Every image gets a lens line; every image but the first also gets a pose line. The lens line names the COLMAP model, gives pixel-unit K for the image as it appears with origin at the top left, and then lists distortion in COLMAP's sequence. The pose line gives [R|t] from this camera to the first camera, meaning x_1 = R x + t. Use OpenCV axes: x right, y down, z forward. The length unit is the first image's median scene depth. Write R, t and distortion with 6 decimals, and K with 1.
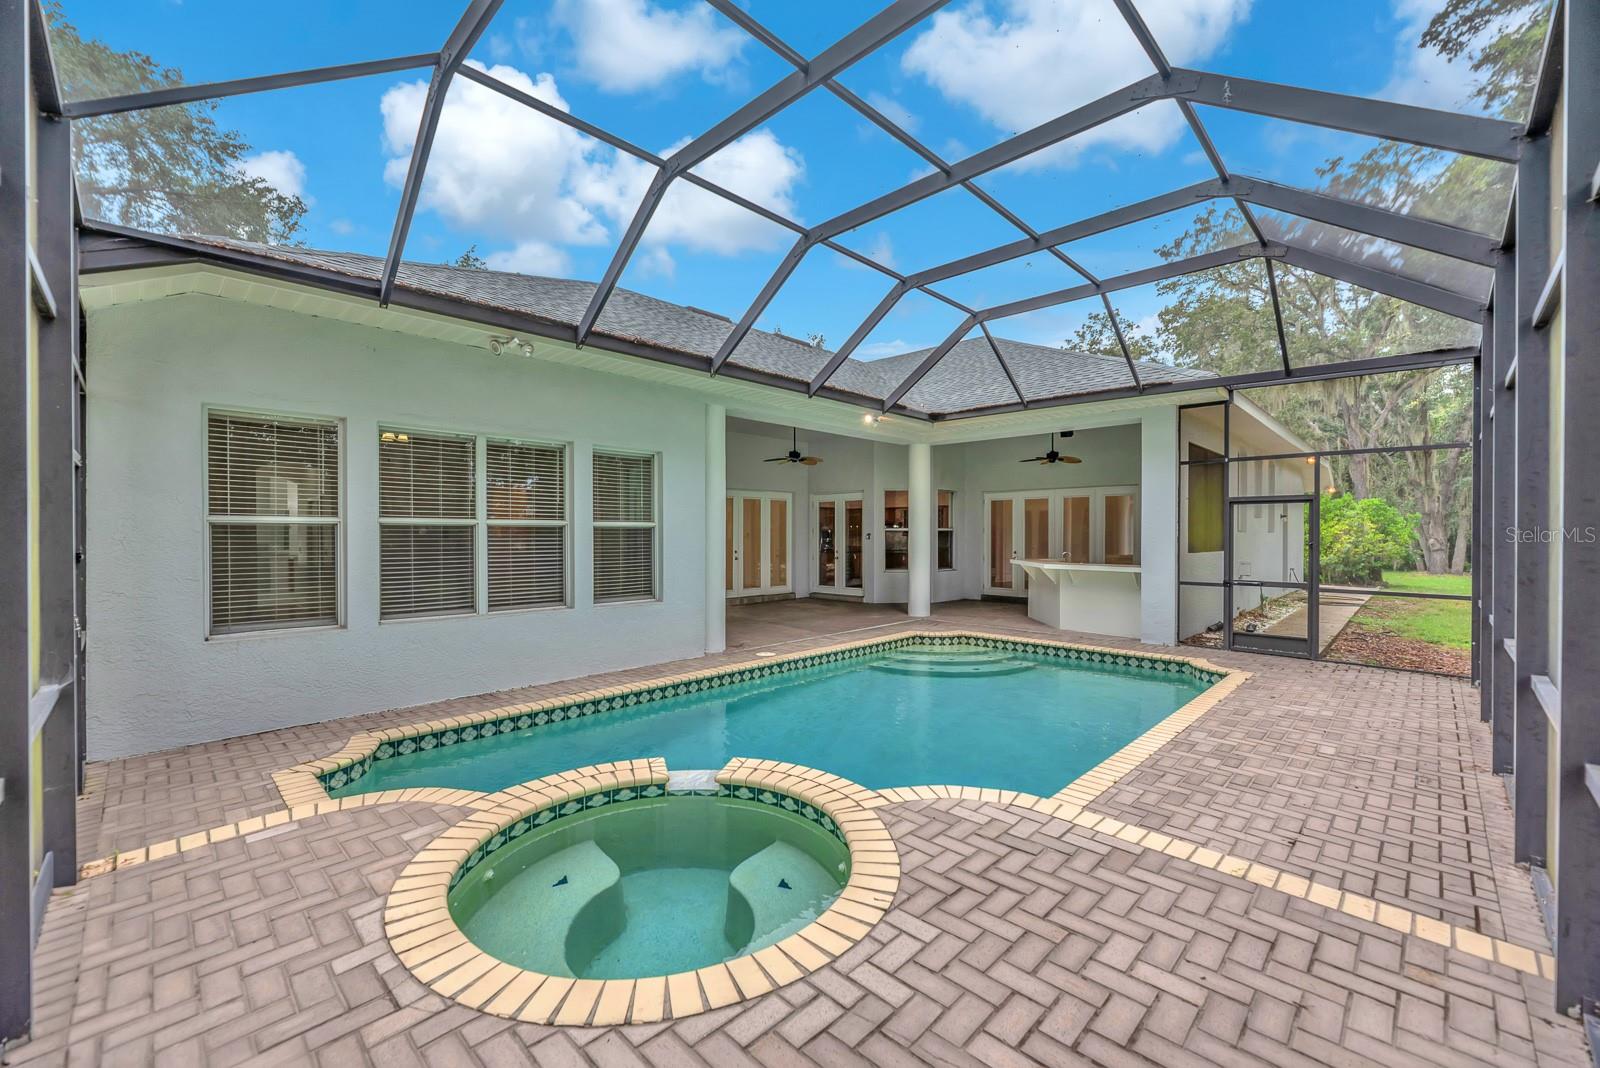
lens RADIAL K [[673.7, 0, 800.0], [0, 673.7, 534.0], [0, 0, 1]] dist [-0.001384, -0.000300]
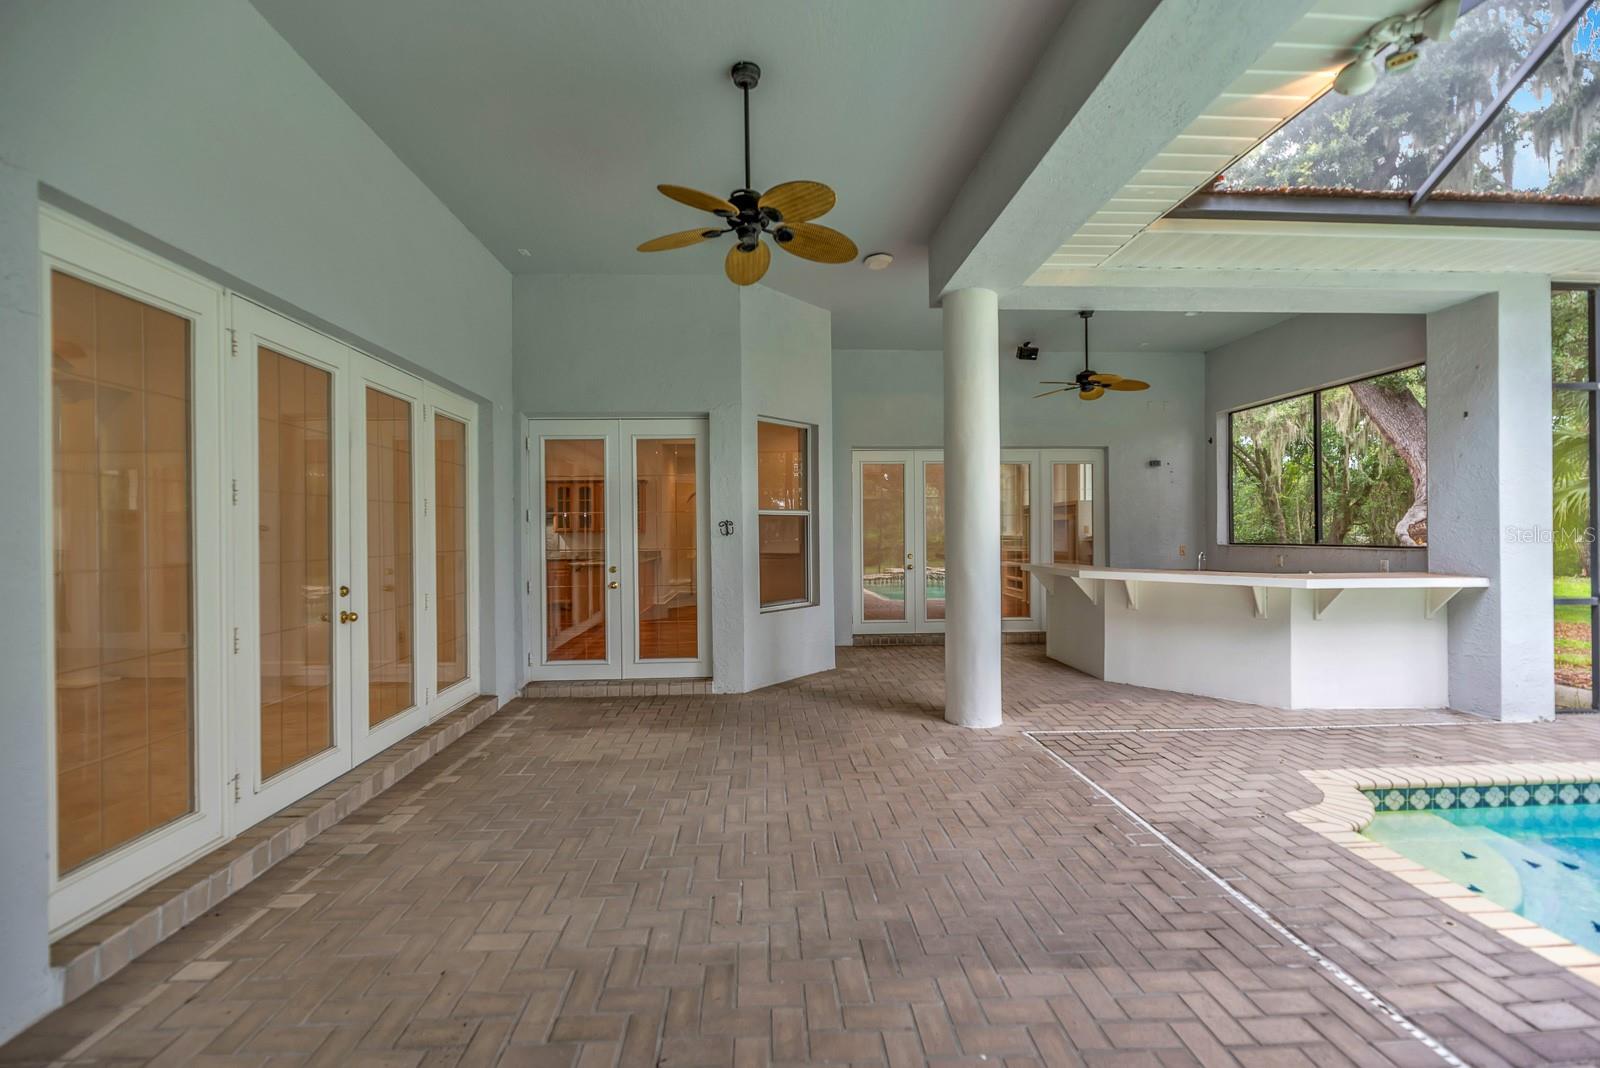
lens RADIAL K [[656.3, 0, 796.2], [0, 656.3, 540.1], [0, 0, 1]] dist [0.001447, 0.000121]
pose [[0.663800, -0.015830, 0.747742, -0.156500], [0.011519, 0.999874, 0.010942, 0.006639], [-0.747821, 0.001350, 0.663899, 0.675102]]
